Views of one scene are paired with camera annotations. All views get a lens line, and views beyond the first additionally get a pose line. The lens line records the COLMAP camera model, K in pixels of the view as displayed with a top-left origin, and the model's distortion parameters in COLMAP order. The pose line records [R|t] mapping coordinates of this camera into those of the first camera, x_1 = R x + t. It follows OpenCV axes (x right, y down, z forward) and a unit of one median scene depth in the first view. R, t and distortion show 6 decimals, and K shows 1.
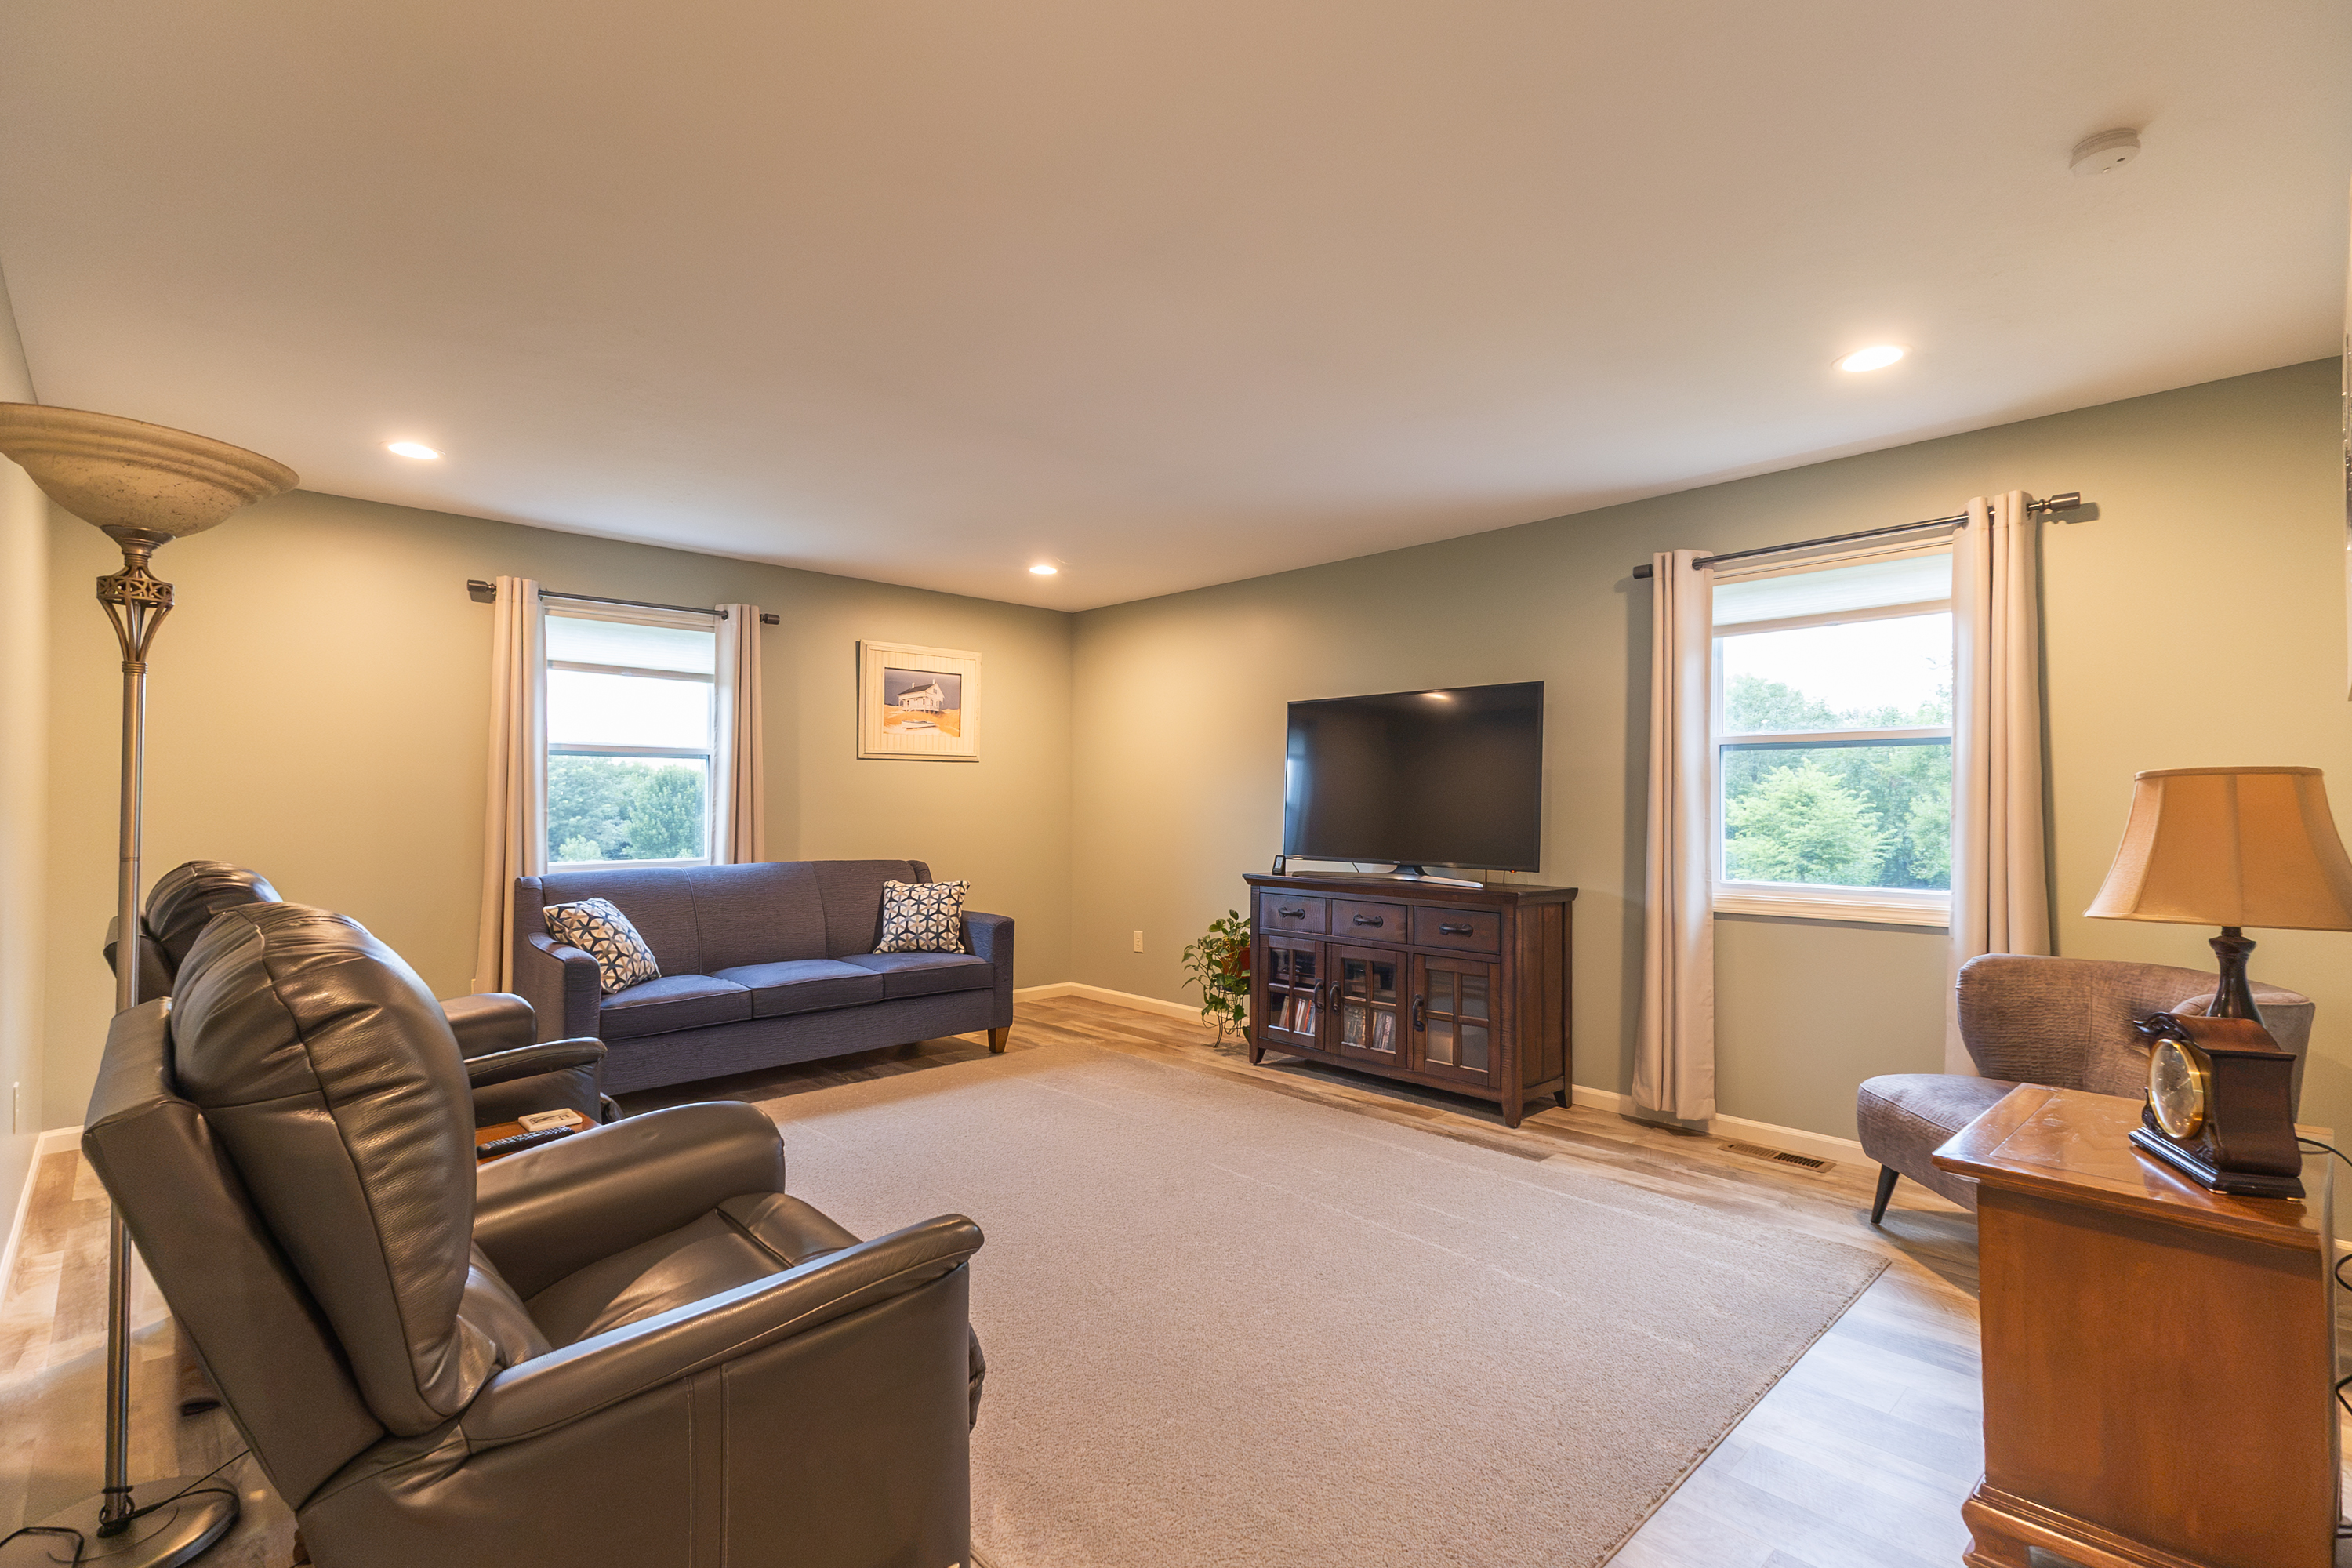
lens RADIAL K [[1076.0, 0, 1177.8], [0, 1076.0, 788.1], [0, 0, 1]] dist [0.026975, -0.005272]
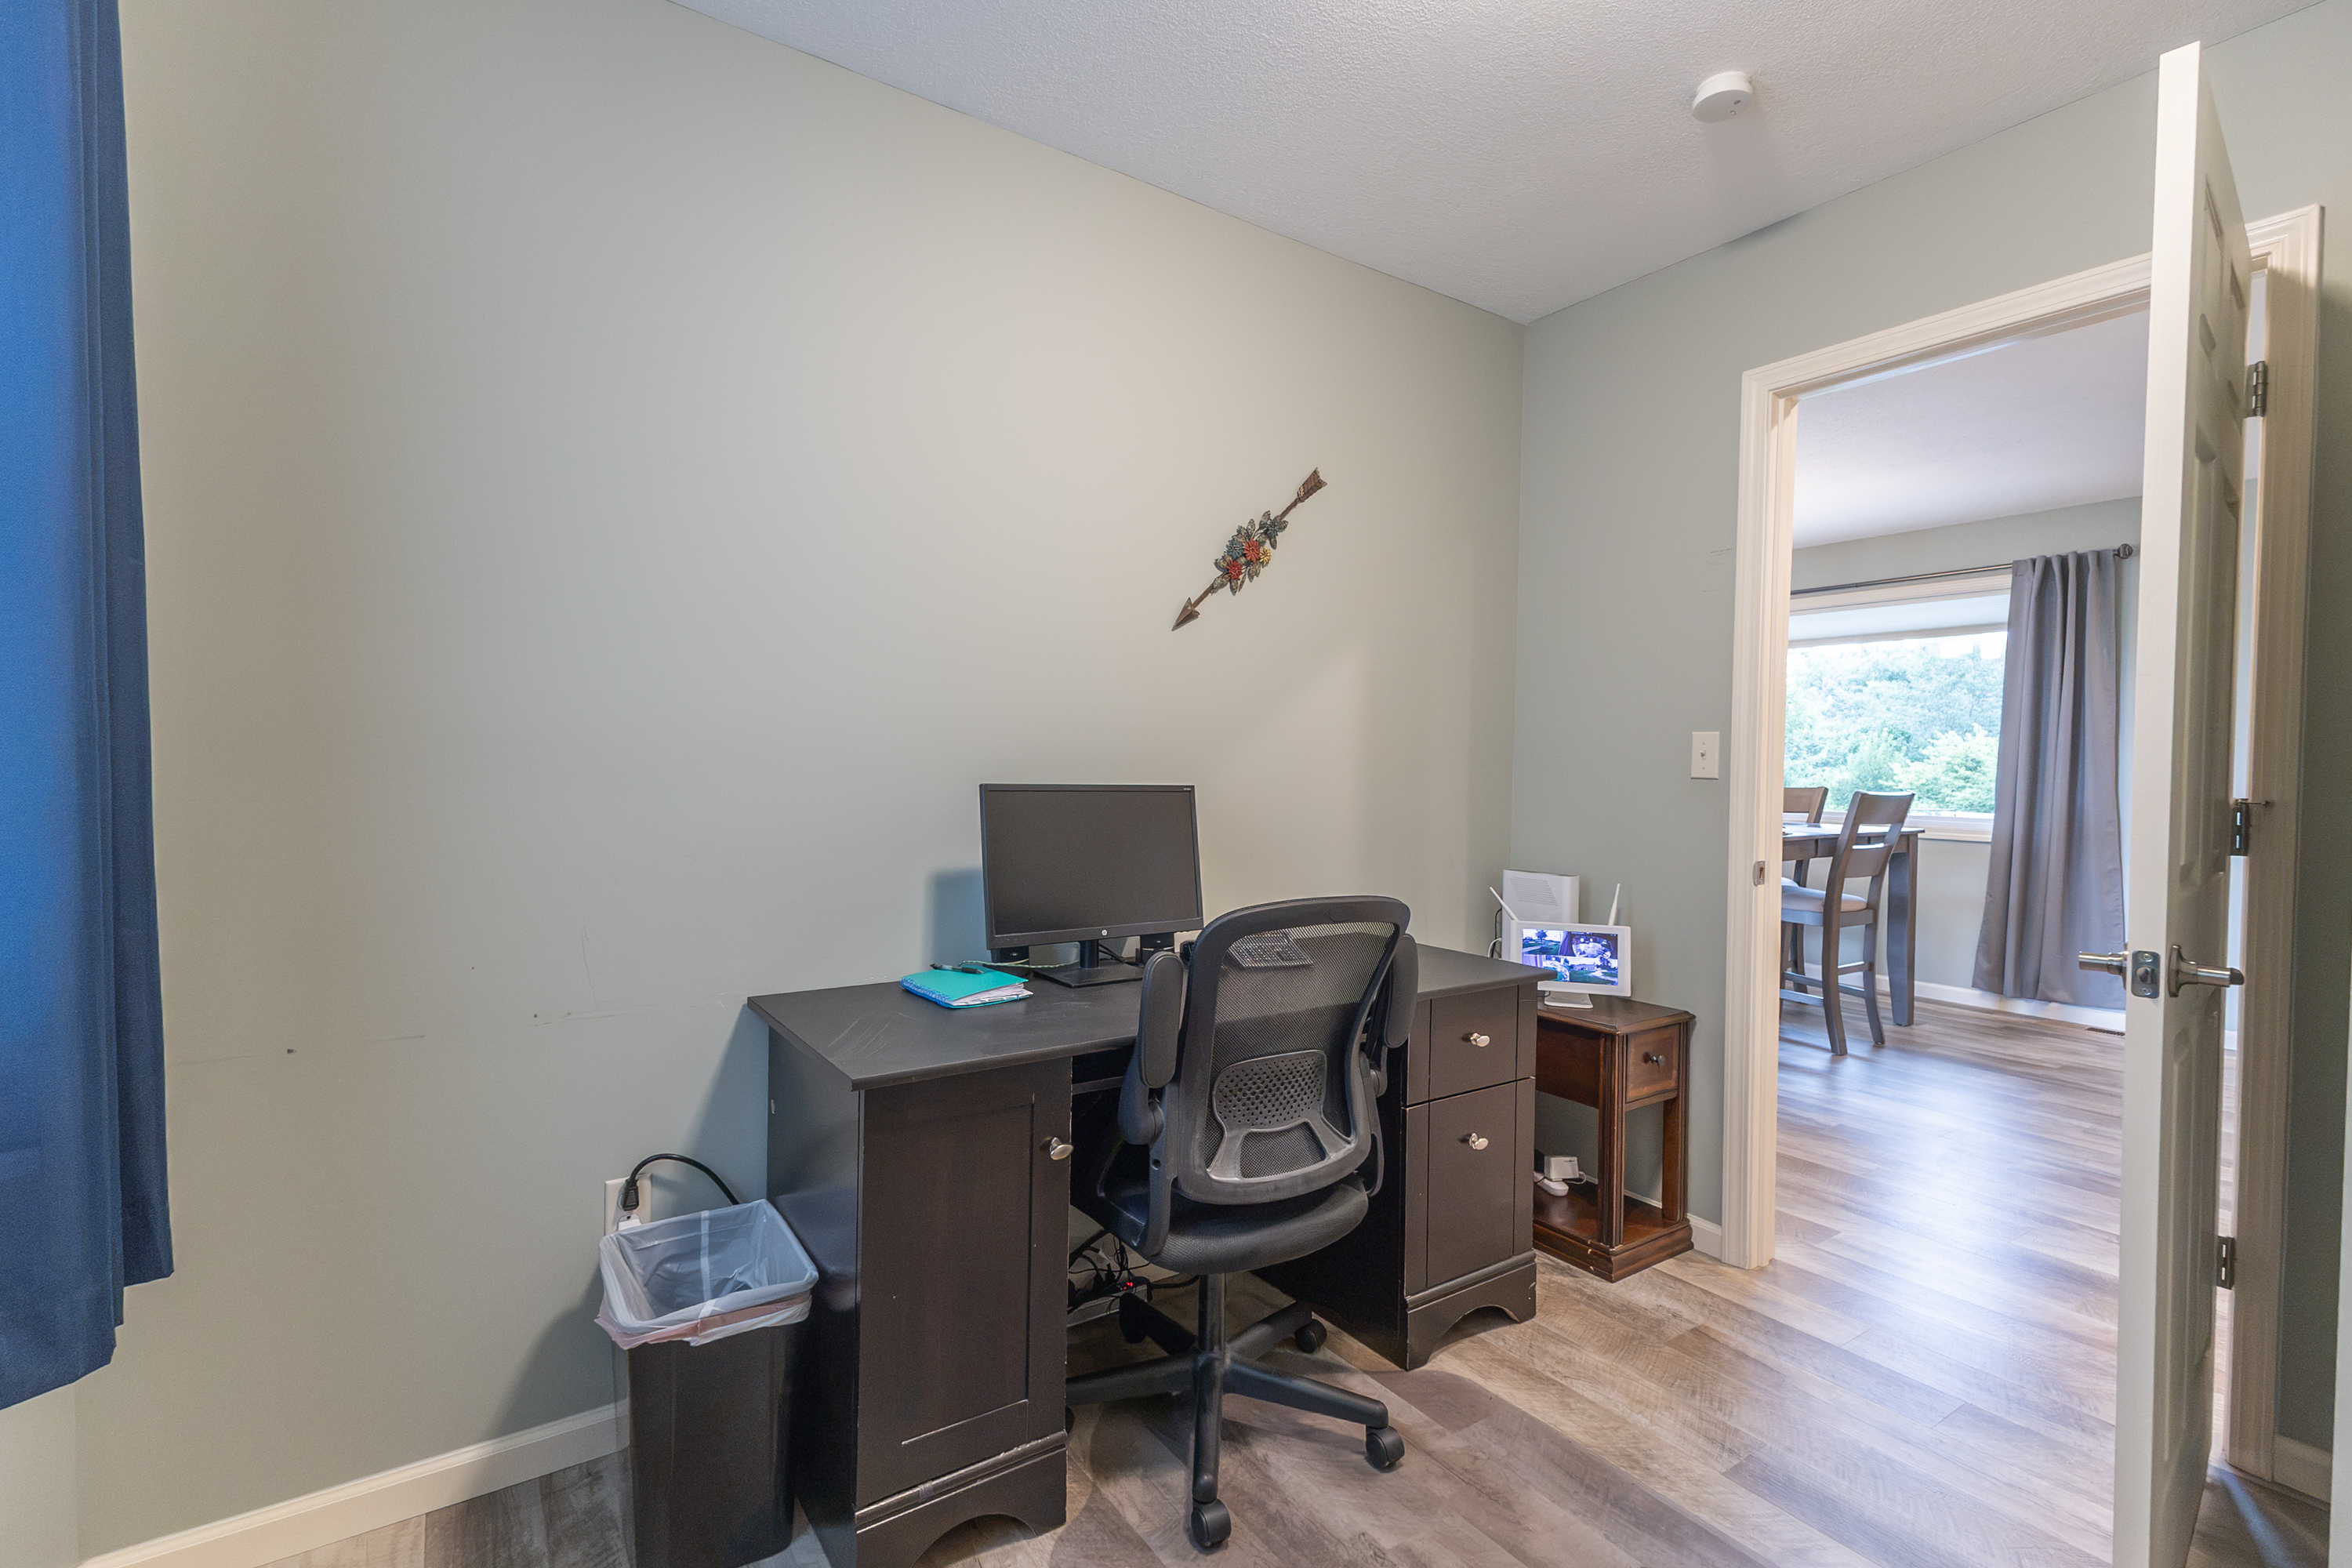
lens RADIAL K [[1076.0, 0, 1177.8], [0, 1076.0, 788.1], [0, 0, 1]] dist [0.026975, -0.005272]
pose [[0.986109, 0.010241, -0.165784, 0.106258], [-0.004322, 0.999342, 0.036020, -0.005862], [0.166044, -0.034803, 0.985504, -1.047297]]
